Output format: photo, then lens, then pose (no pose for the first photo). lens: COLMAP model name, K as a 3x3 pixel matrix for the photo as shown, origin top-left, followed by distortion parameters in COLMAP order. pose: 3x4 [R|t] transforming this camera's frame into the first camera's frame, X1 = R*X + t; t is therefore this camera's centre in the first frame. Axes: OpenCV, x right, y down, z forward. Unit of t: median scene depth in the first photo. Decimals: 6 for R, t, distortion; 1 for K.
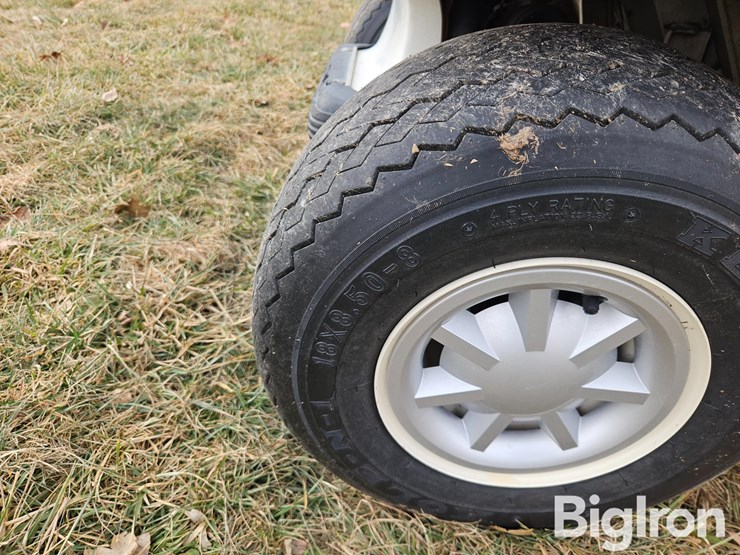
lens RADIAL K [[514.3, 0, 375.3], [0, 514.3, 282.4], [0, 0, 1]] dist [0.033787, -0.025025]
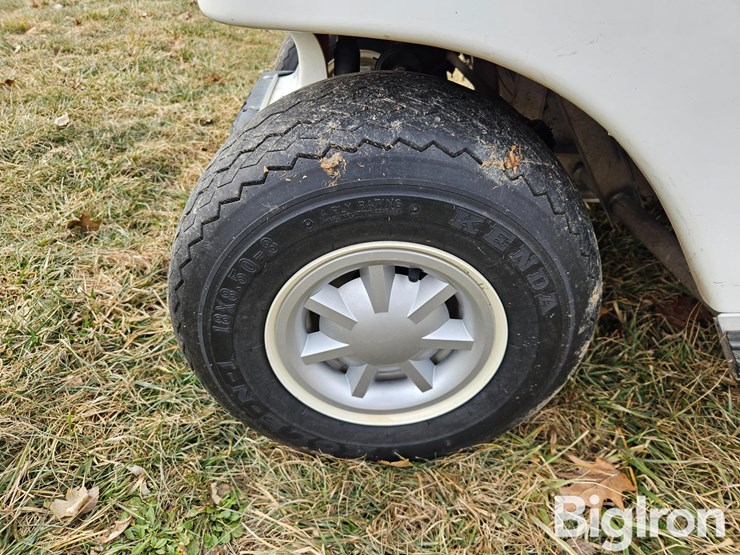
lens RADIAL K [[514.3, 0, 372.4], [0, 514.3, 272.7], [0, 0, 1]] dist [0.033787, -0.025025]
pose [[0.997546, -0.052176, 0.046697, 0.176910], [0.053433, 0.998231, -0.026082, 0.048197], [-0.045253, 0.028513, 0.998569, -0.263363]]
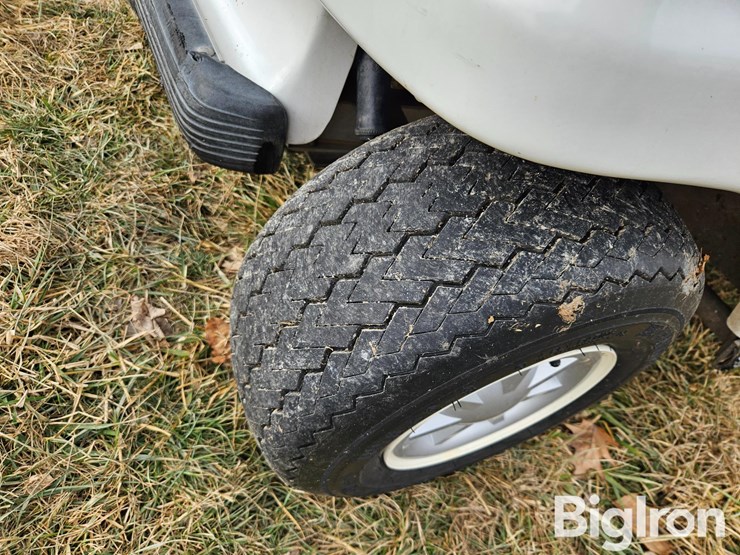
lens RADIAL K [[514.3, 0, 369.9], [0, 514.3, 284.8], [0, 0, 1]] dist [0.033787, -0.025025]
pose [[0.881733, -0.202763, 0.425950, -0.371585], [0.047932, 0.936752, 0.346696, -0.442098], [-0.469307, -0.285277, 0.835684, 0.131671]]
